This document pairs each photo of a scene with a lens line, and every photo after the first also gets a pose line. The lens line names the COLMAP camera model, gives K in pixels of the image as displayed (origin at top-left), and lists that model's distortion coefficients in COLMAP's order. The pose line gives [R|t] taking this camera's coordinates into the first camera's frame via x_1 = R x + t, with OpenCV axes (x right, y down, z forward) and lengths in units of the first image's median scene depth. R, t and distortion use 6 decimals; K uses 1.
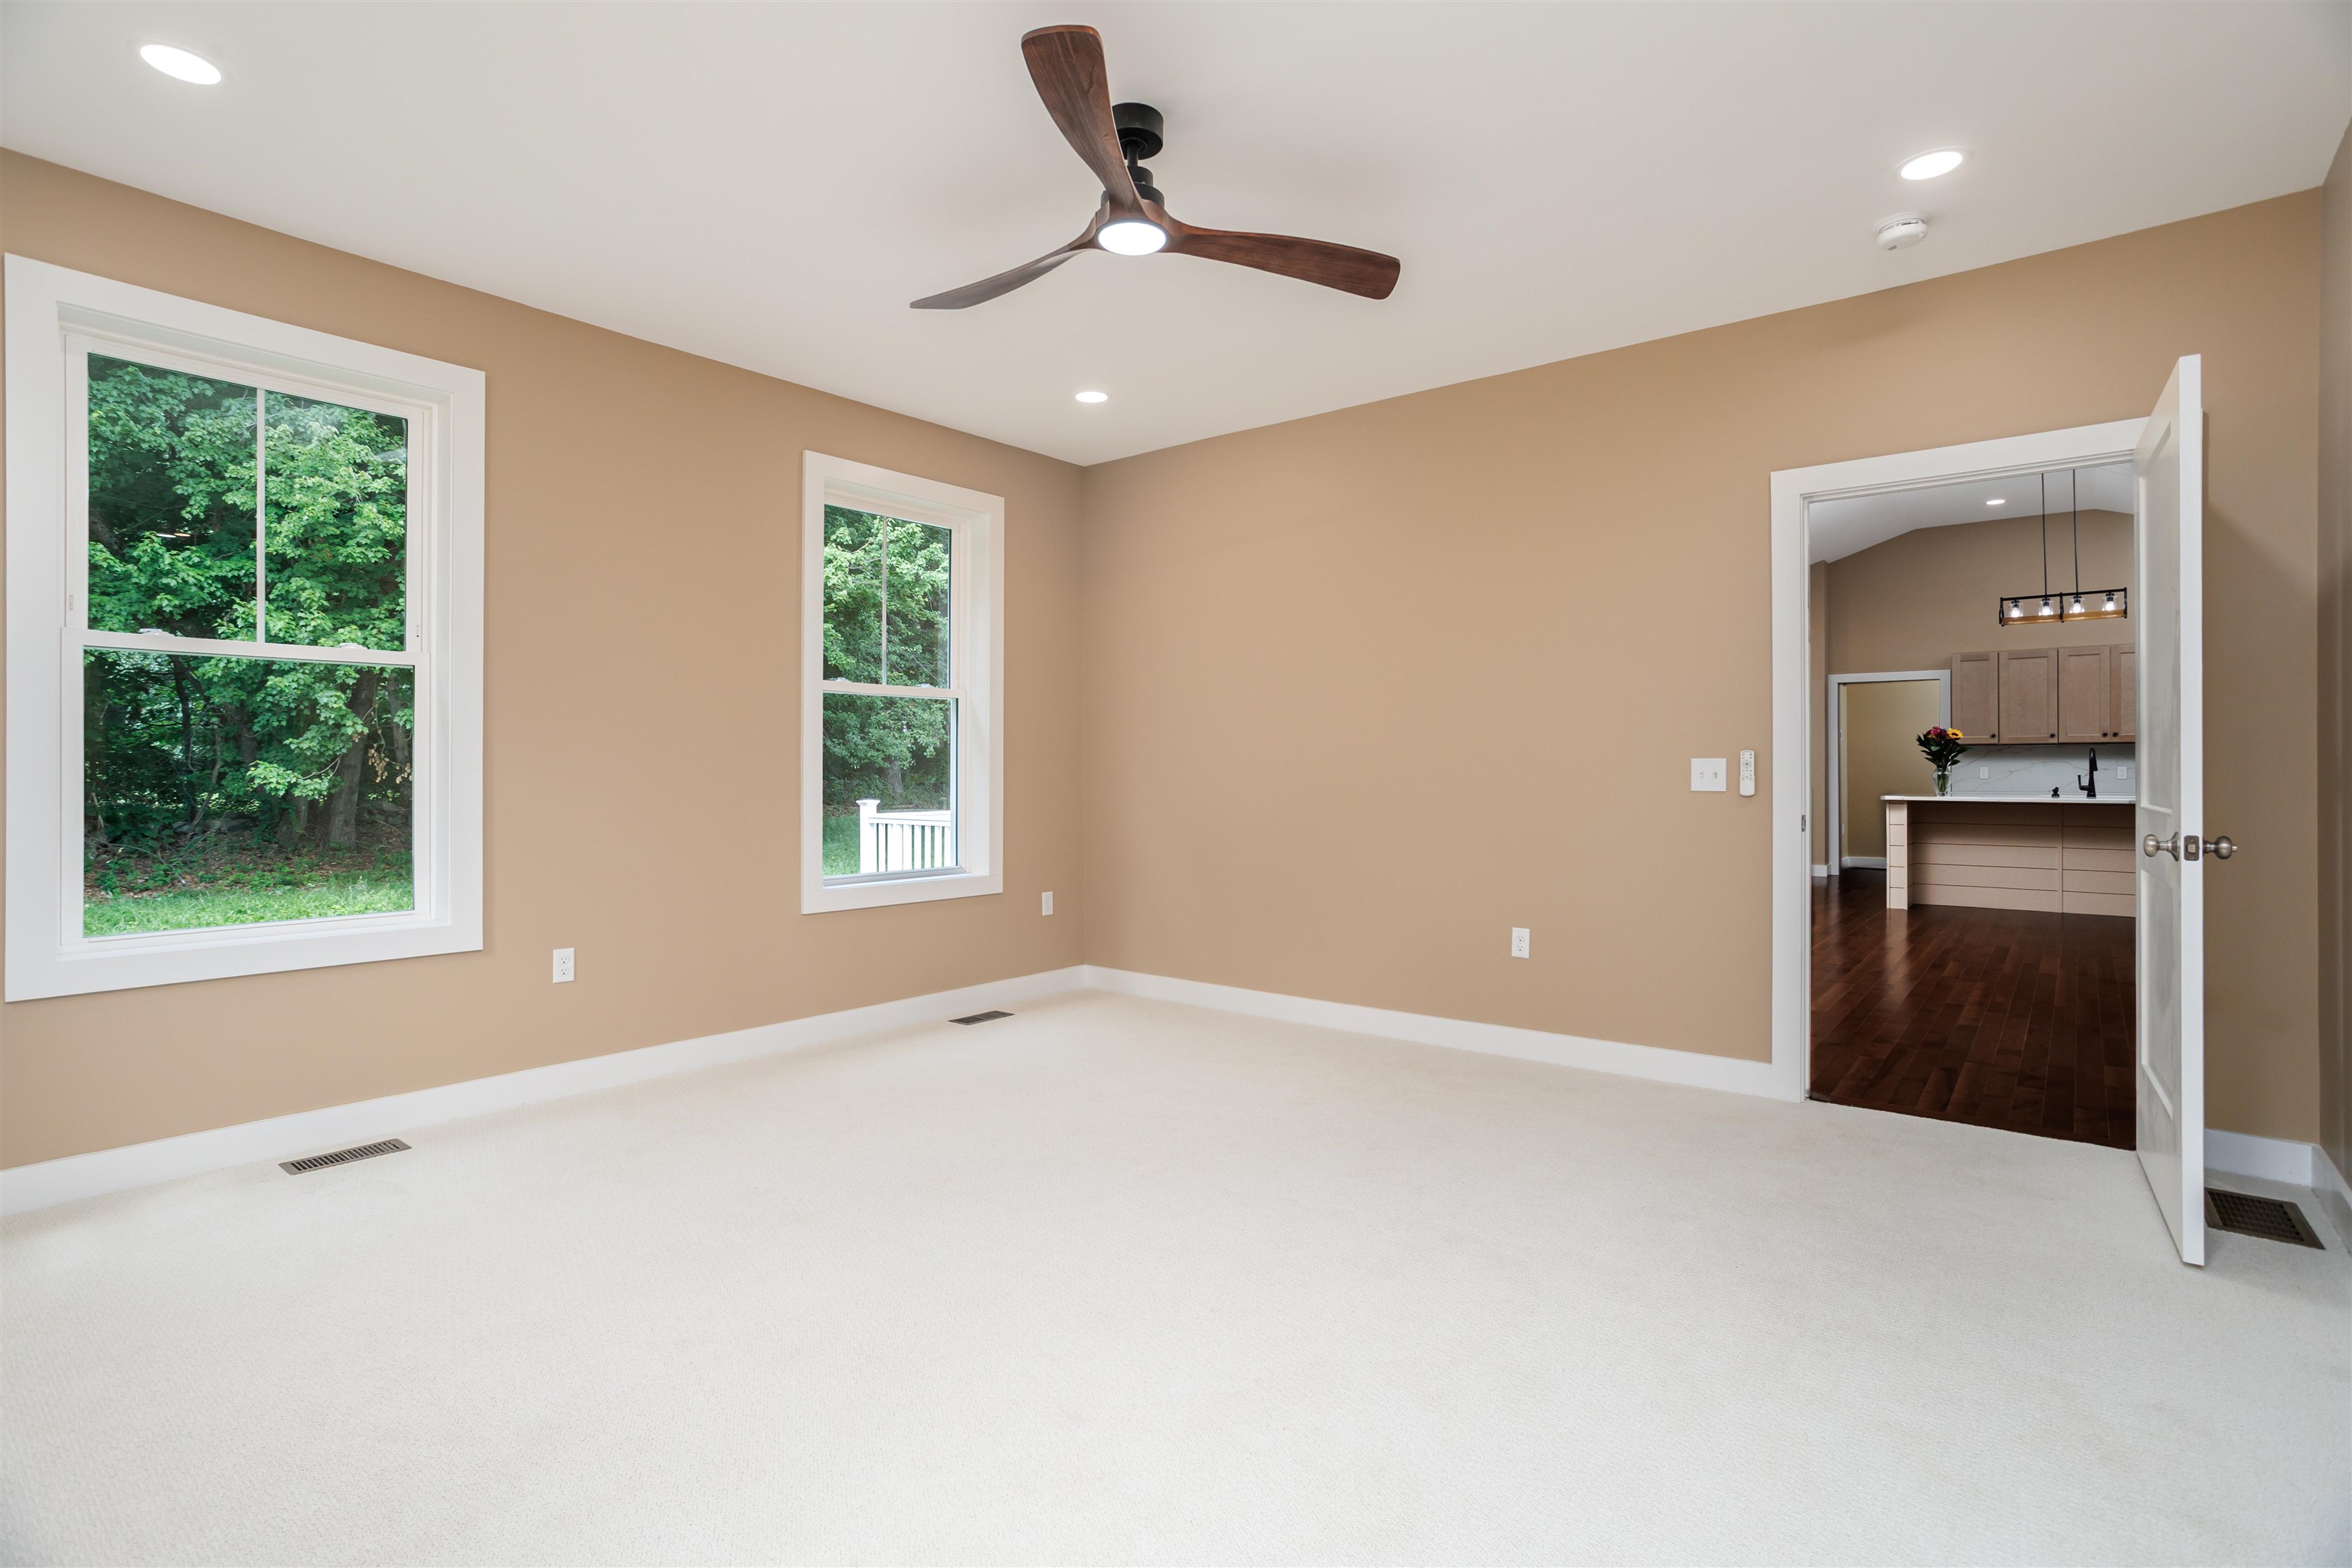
lens RADIAL K [[1193.2, 0, 1176.0], [0, 1193.2, 784.0], [0, 0, 1]] dist [0.001099, 0.000310]
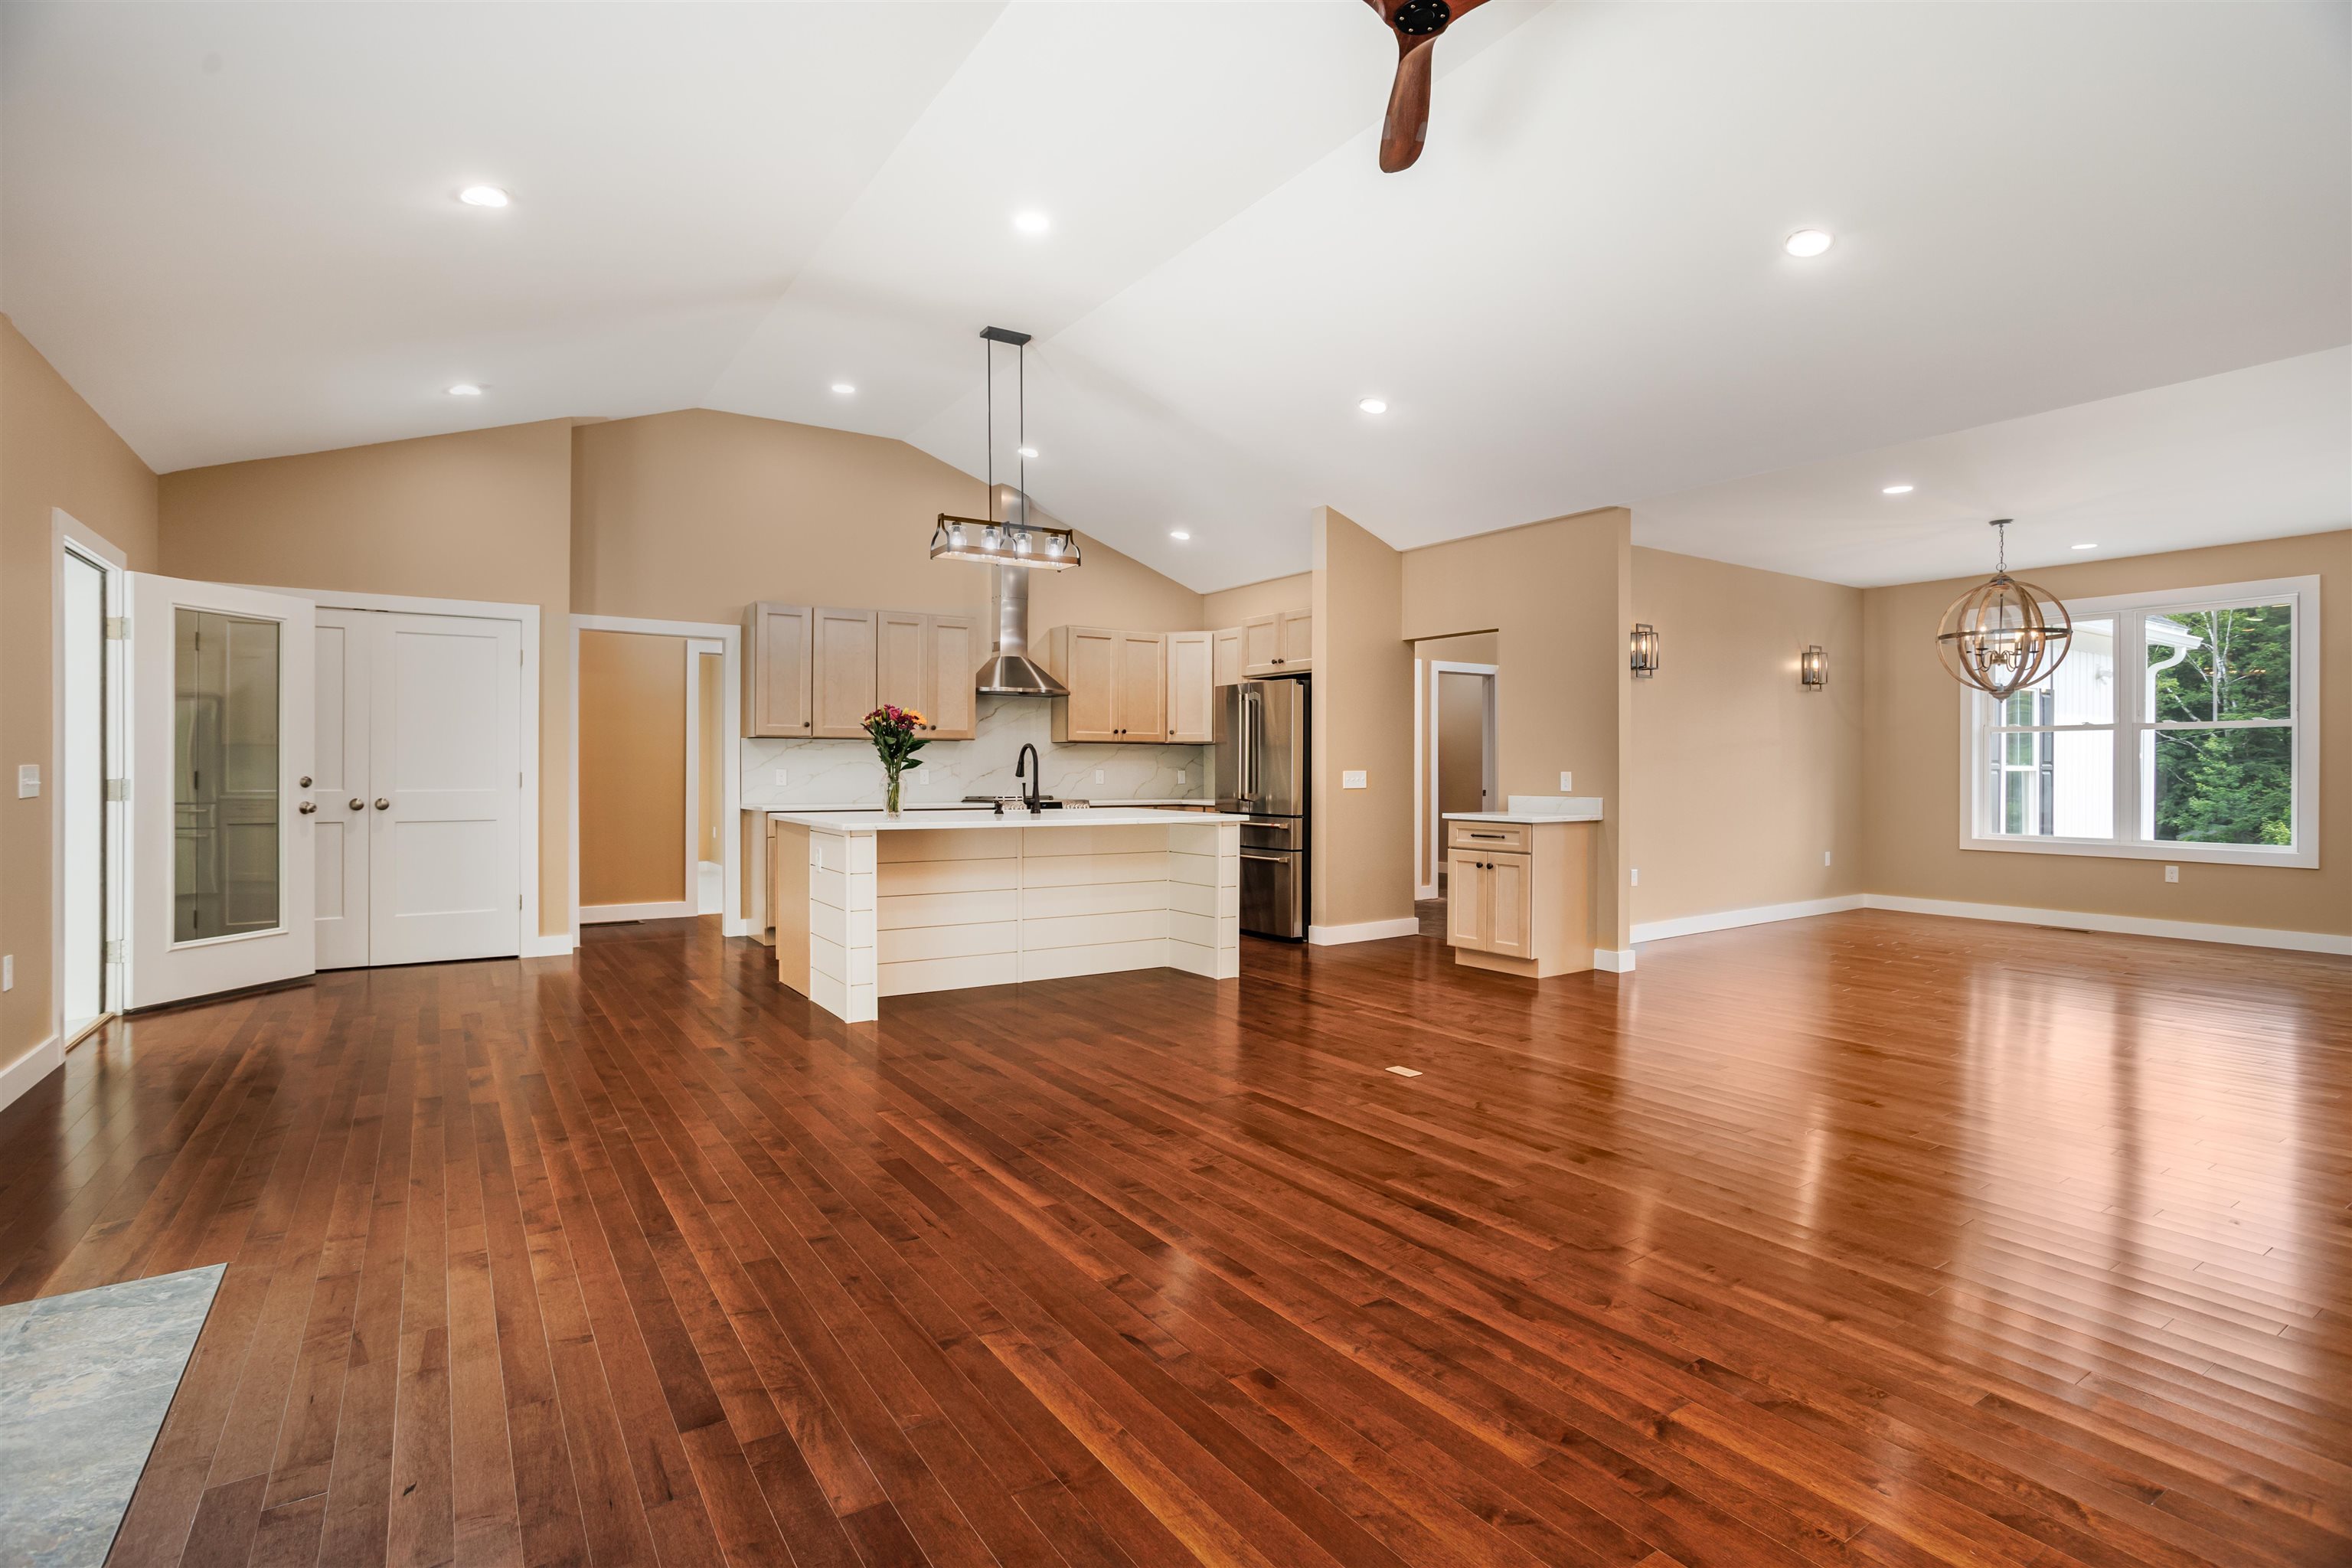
lens RADIAL K [[1141.8, 0, 1179.8], [0, 1141.8, 771.2], [0, 0, 1]] dist [-0.055108, 0.026370]
pose [[0.324094, 0.001743, 0.946023, 0.142743], [0.003055, 0.999991, -0.002889, -0.011860], [-0.946020, 0.003826, 0.324086, 0.676260]]
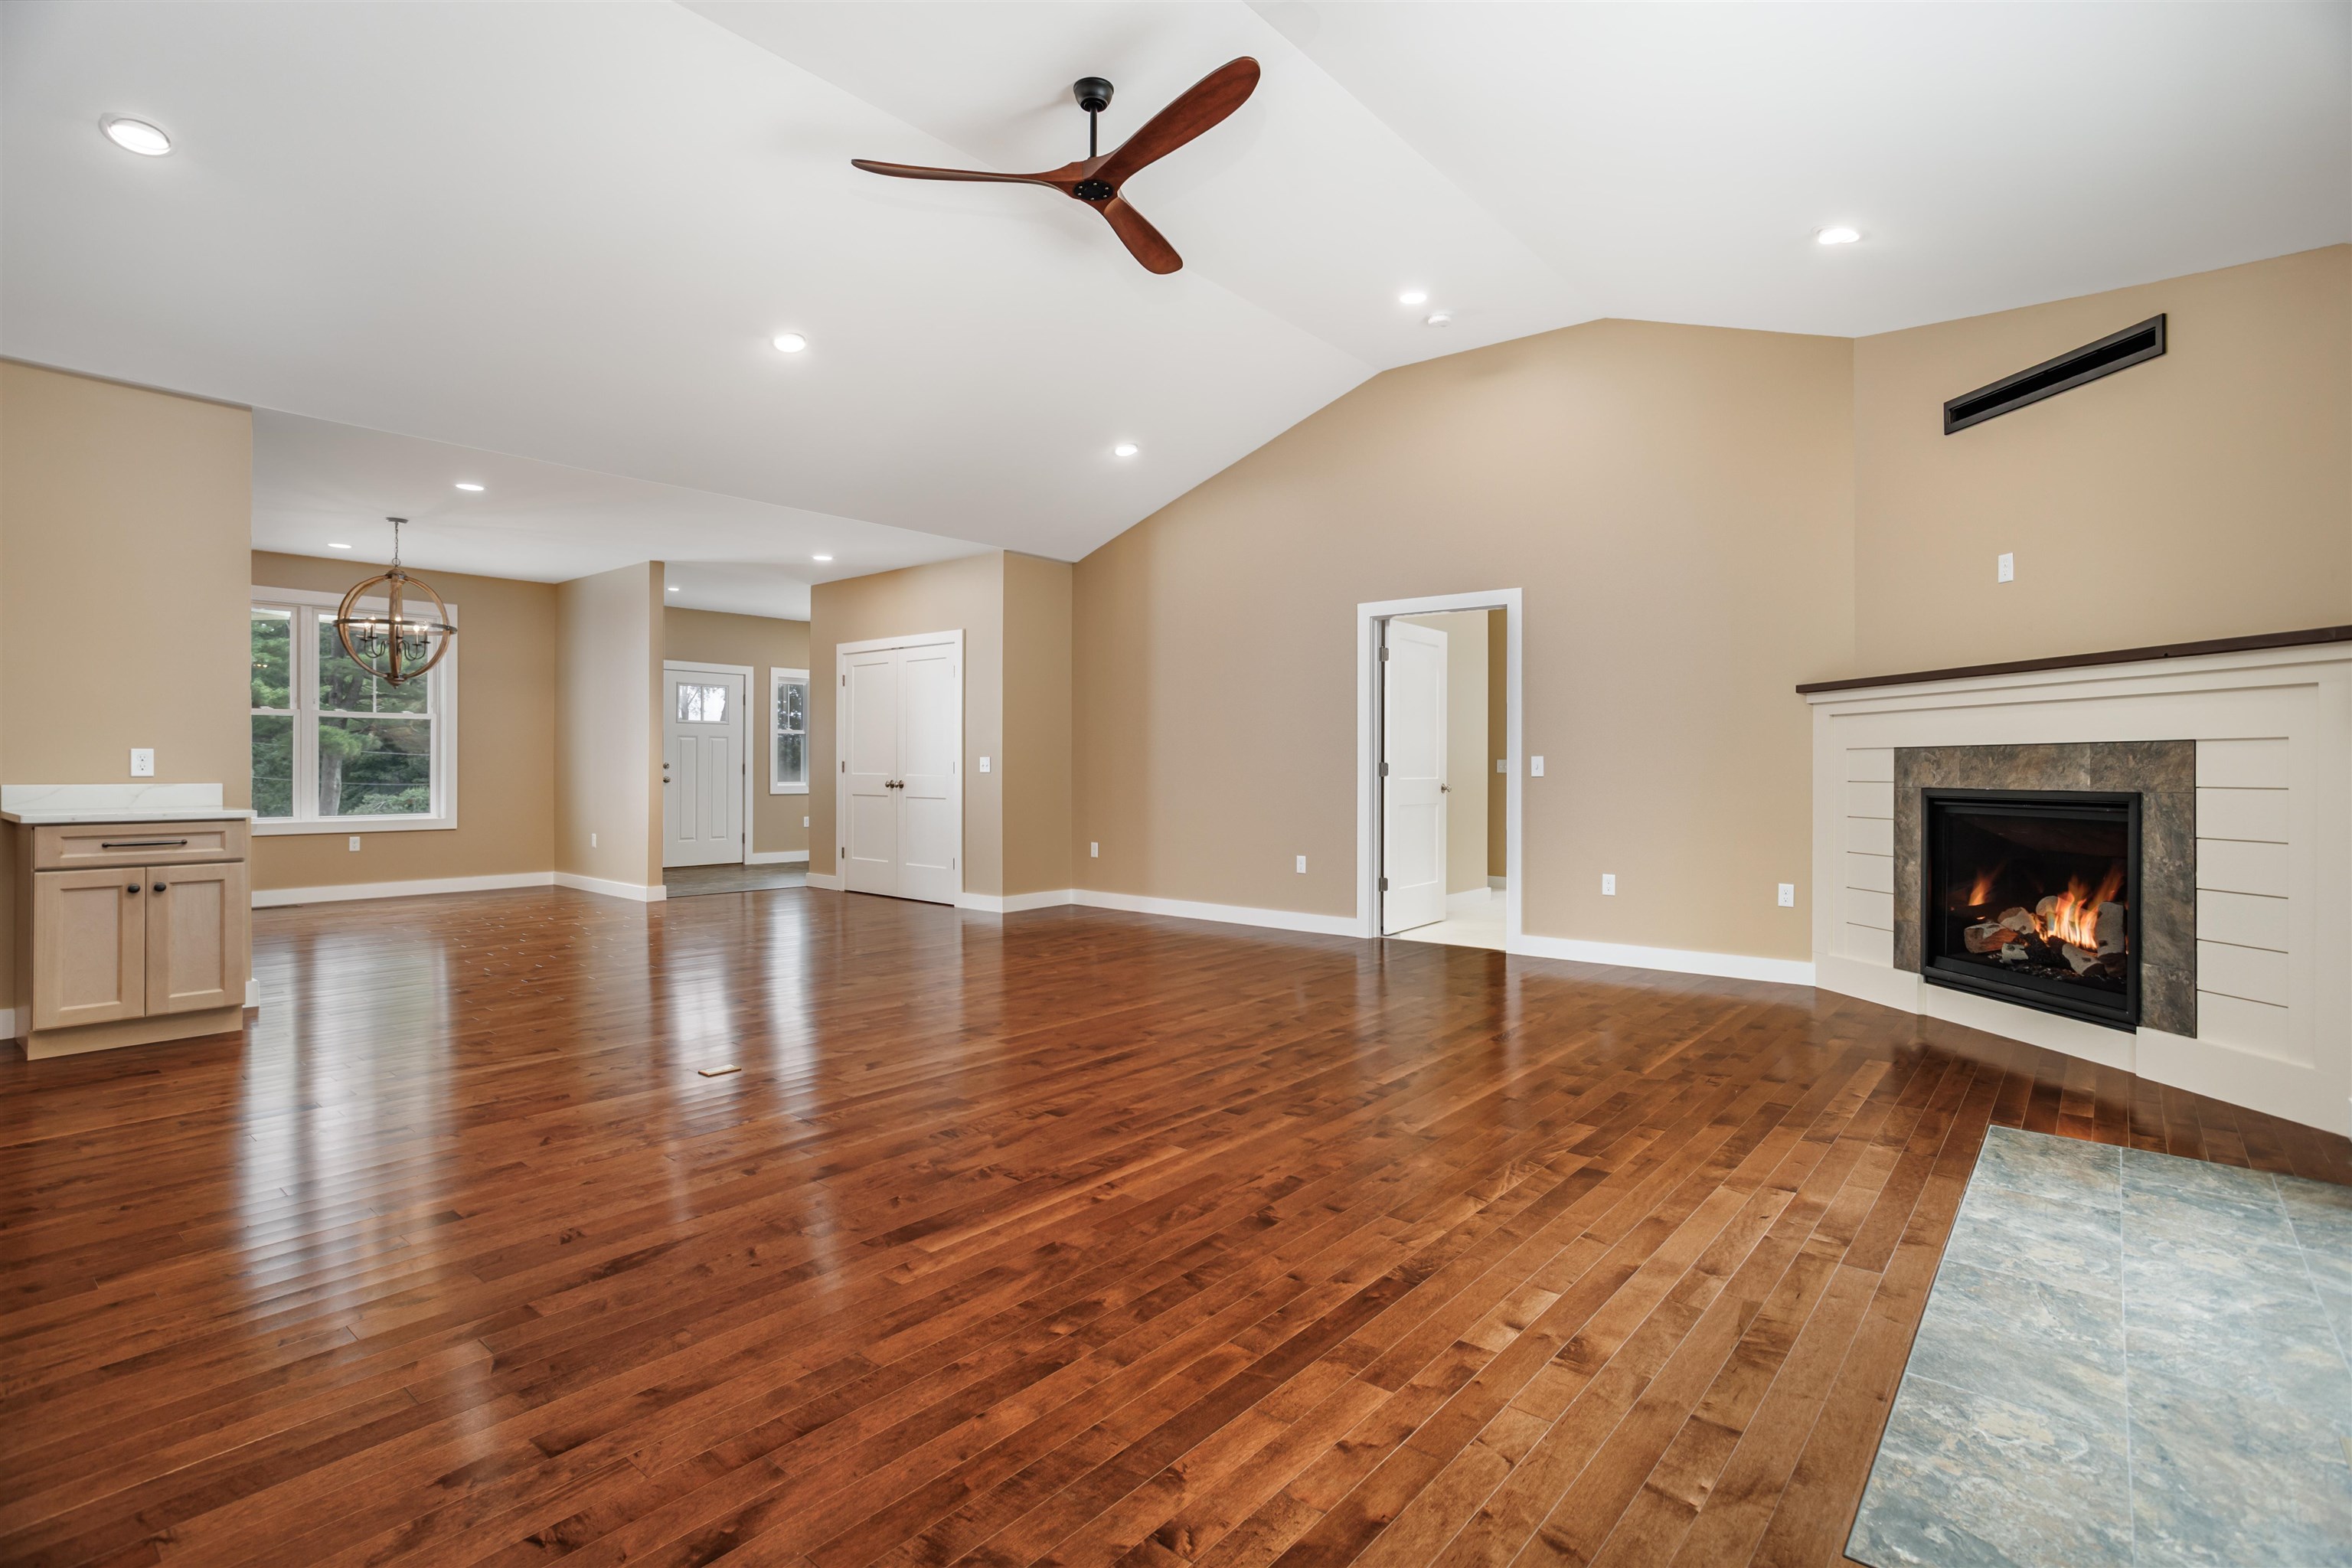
lens RADIAL K [[1141.8, 0, 1179.8], [0, 1141.8, 771.2], [0, 0, 1]] dist [-0.055108, 0.026370]
pose [[-0.999105, -0.000232, 0.042303, 0.408434], [0.000289, 0.999924, 0.012314, -0.008688], [-0.042302, 0.012315, -0.999029, 1.139333]]
